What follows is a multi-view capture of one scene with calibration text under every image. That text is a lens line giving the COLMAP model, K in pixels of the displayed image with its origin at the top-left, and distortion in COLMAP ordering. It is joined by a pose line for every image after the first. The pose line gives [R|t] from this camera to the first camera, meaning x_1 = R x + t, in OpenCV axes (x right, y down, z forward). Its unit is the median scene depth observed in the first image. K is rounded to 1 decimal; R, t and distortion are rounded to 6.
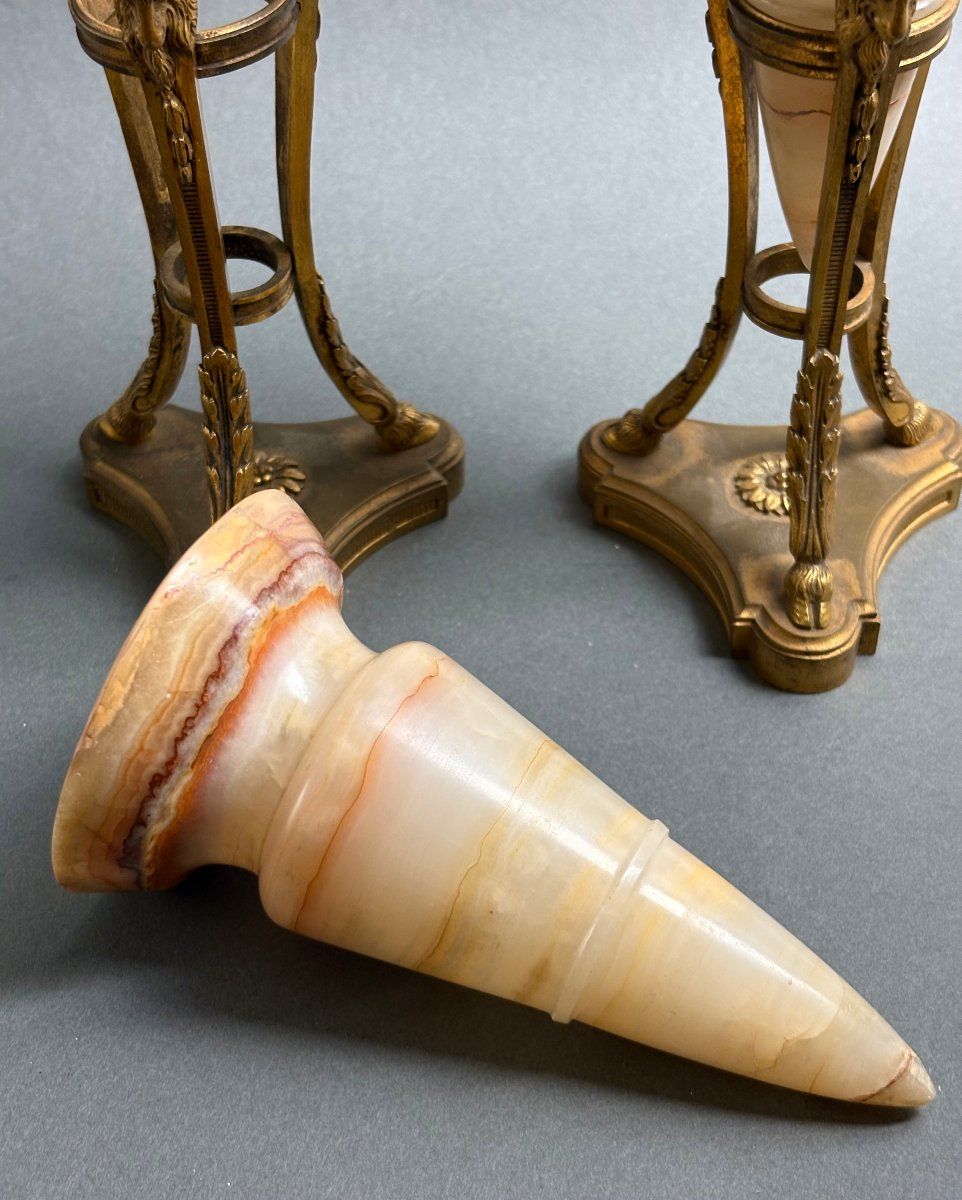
lens RADIAL K [[1936.4, 0, 479.1], [0, 1936.4, 648.5], [0, 0, 1]] dist [0.247732, -1.005711]
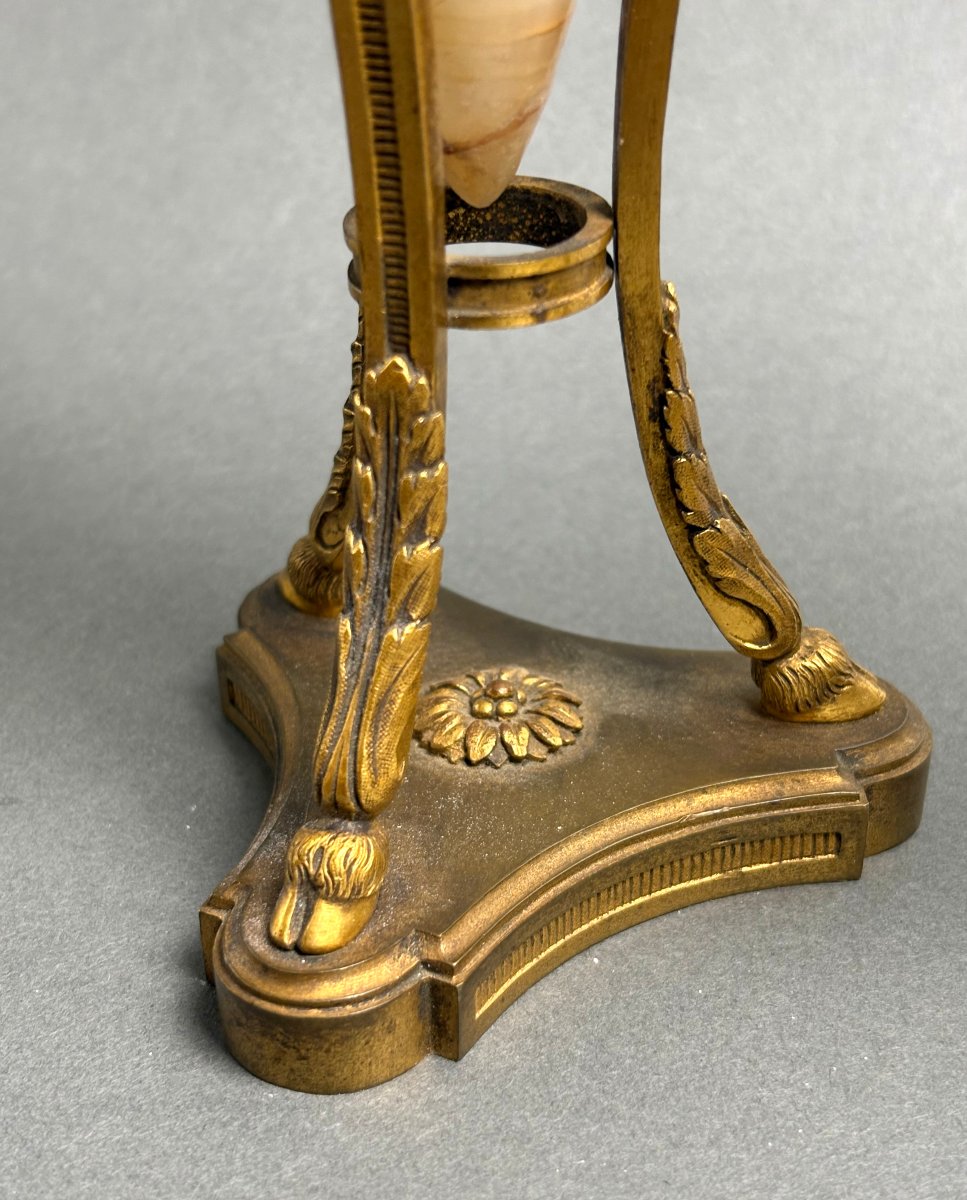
lens RADIAL K [[1936.4, 0, 481.6], [0, 1936.4, 648.5], [0, 0, 1]] dist [0.247732, -1.005711]
pose [[0.935251, 0.182702, -0.303192, 0.036237], [-0.250212, 0.947071, -0.201124, 0.001559], [0.250399, 0.263964, 0.931463, 0.534615]]
